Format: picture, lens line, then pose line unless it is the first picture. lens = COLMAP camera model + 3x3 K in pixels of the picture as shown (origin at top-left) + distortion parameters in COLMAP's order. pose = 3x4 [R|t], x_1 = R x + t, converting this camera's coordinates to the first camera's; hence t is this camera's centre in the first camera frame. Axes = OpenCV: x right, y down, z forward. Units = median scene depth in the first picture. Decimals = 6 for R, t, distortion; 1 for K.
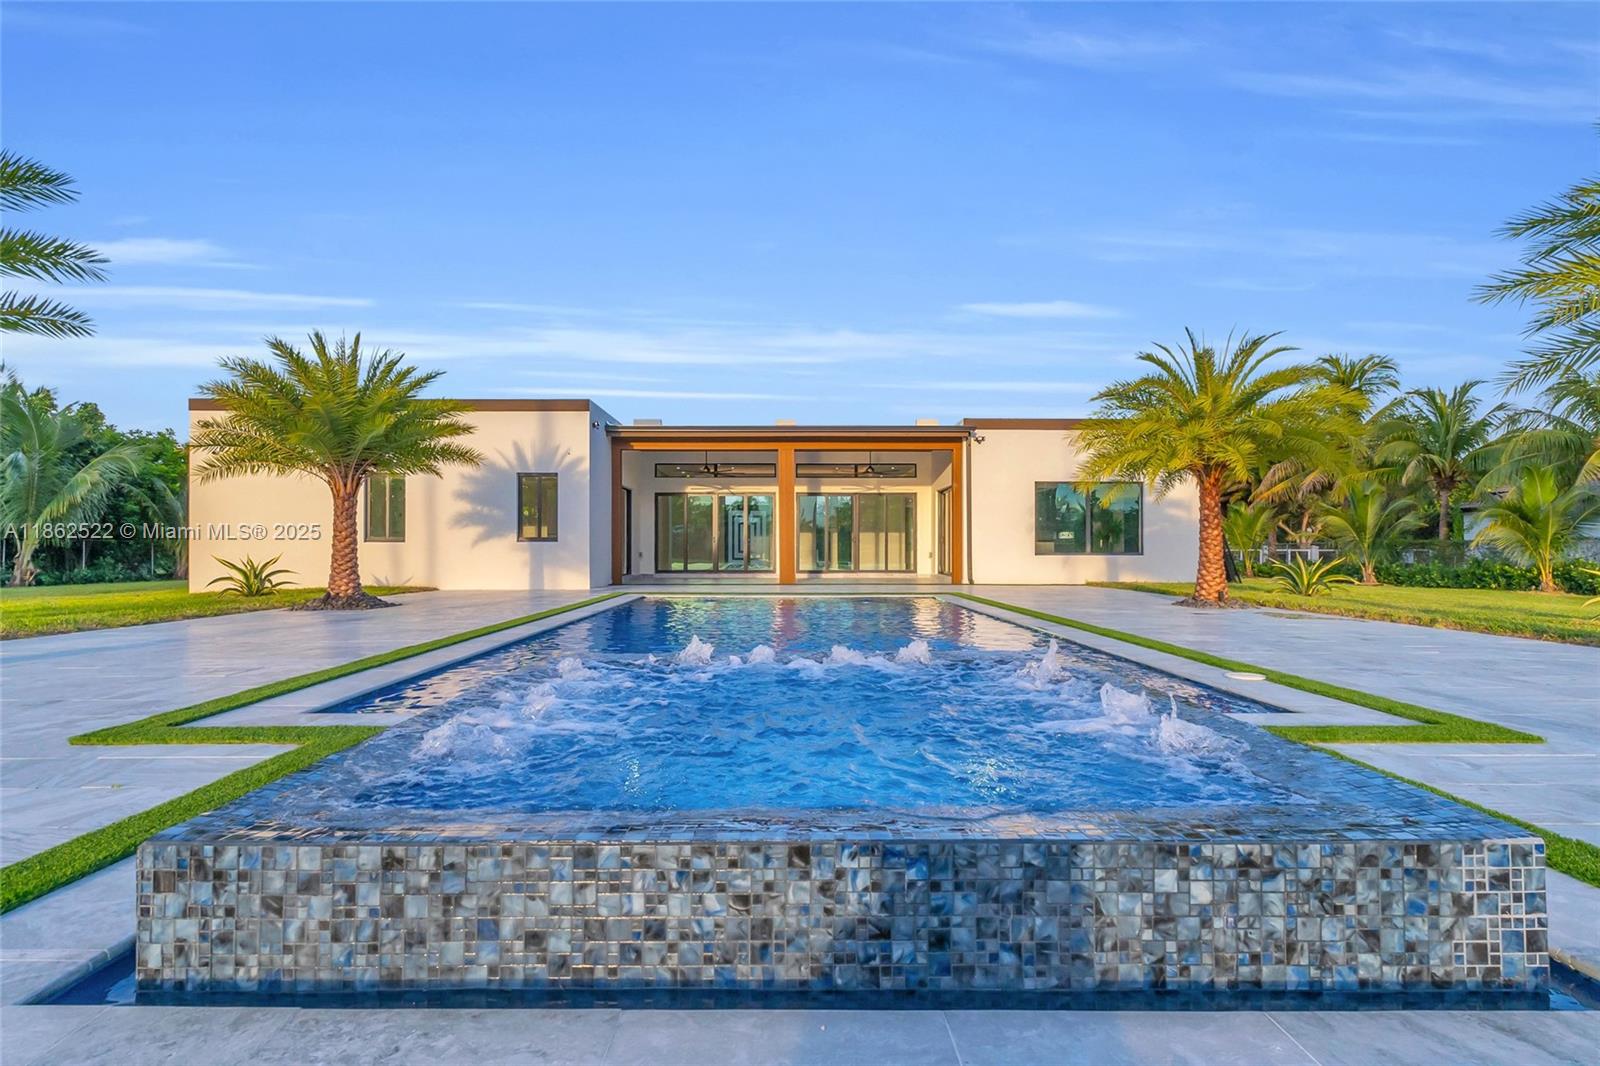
lens RADIAL K [[762.3, 0, 797.4], [0, 762.3, 536.1], [0, 0, 1]] dist [-0.000820, 0.000010]
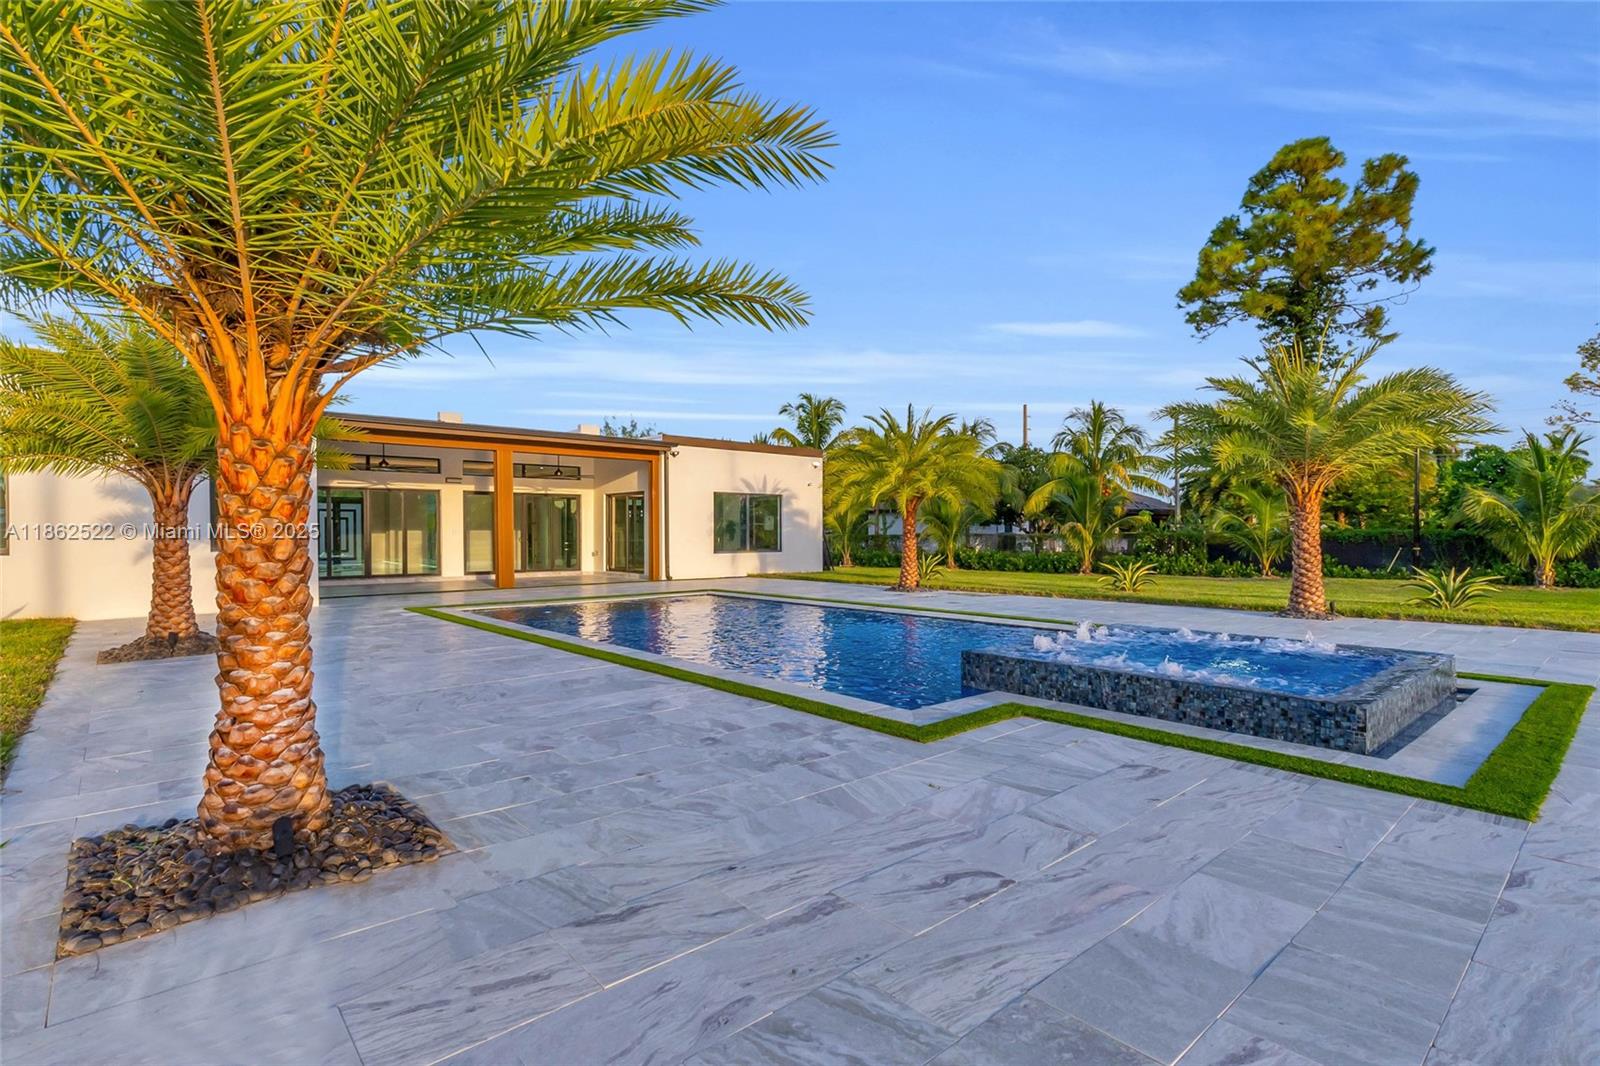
lens RADIAL K [[765.6, 0, 799.9], [0, 765.6, 541.5], [0, 0, 1]] dist [0.001018, 0.000157]
pose [[0.762466, -0.009531, 0.646958, -0.476649], [-0.001063, 0.999872, 0.015983, -0.016025], [-0.647027, -0.012874, 0.762358, 0.013760]]
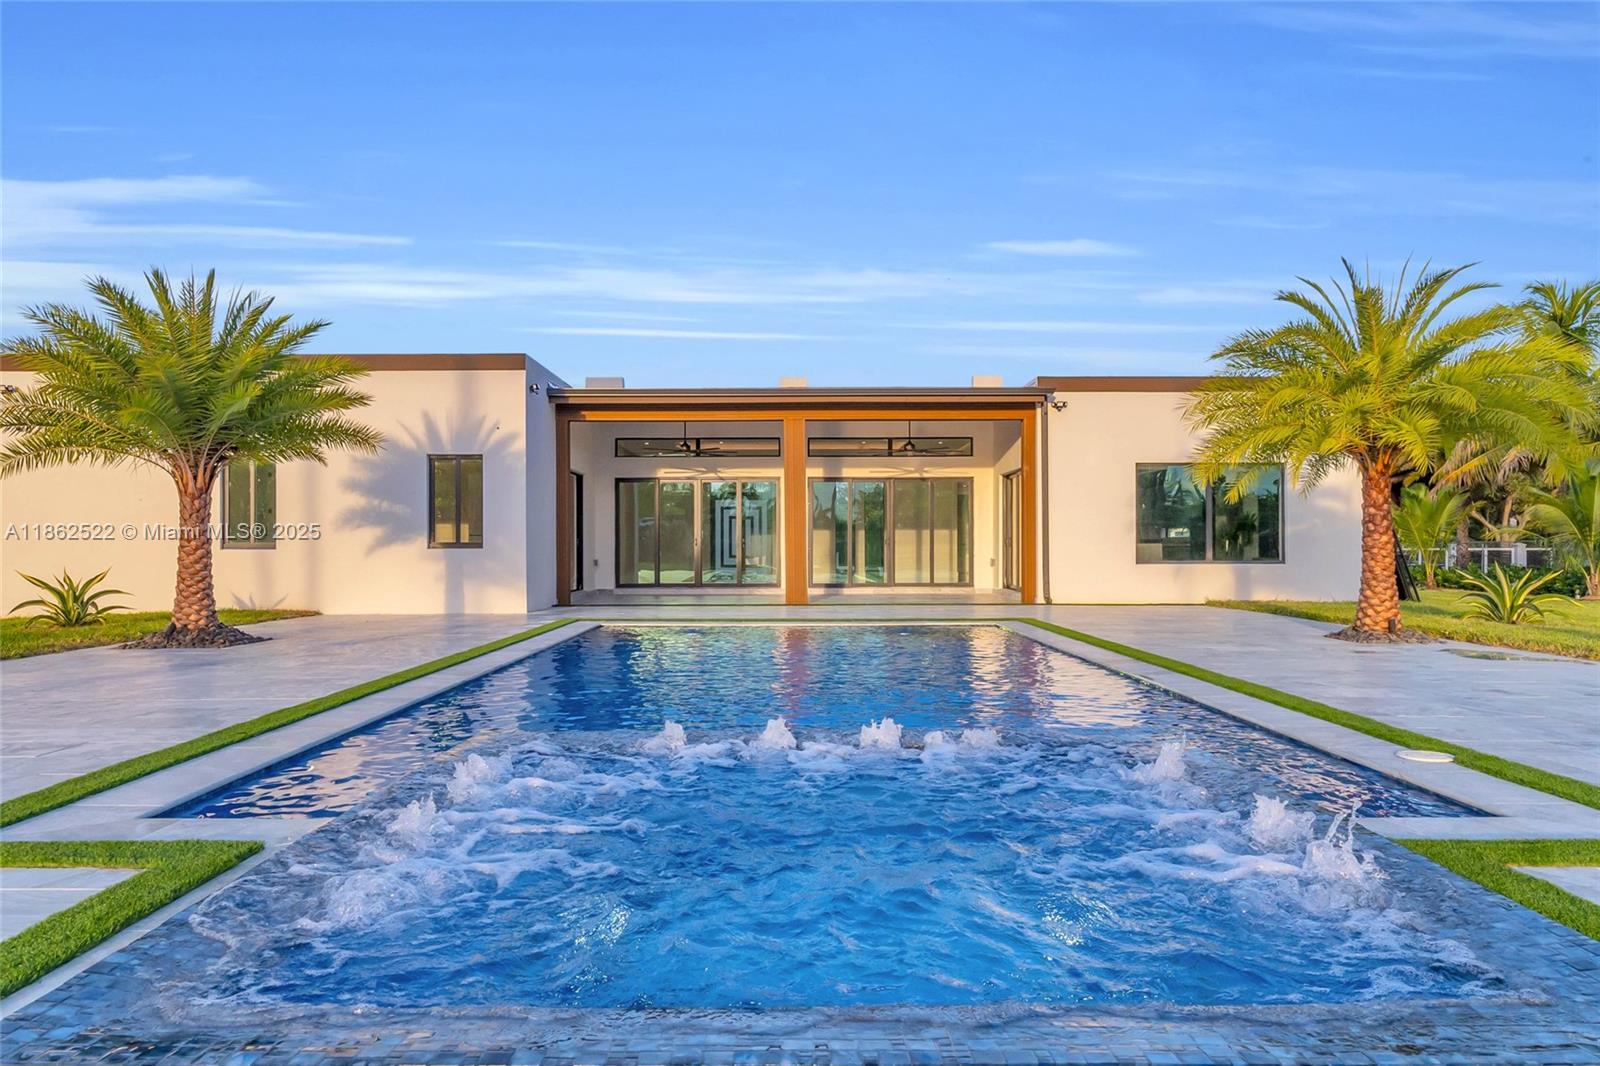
lens RADIAL K [[1043.4, 0, 800.0], [0, 1043.4, 533.0], [0, 0, 1]] dist [-0.005004, -0.001318]
pose [[0.999954, -0.002179, -0.009334, -0.000133], [0.002215, 0.999990, 0.003865, -0.012306], [0.009325, -0.003885, 0.999949, -0.000038]]
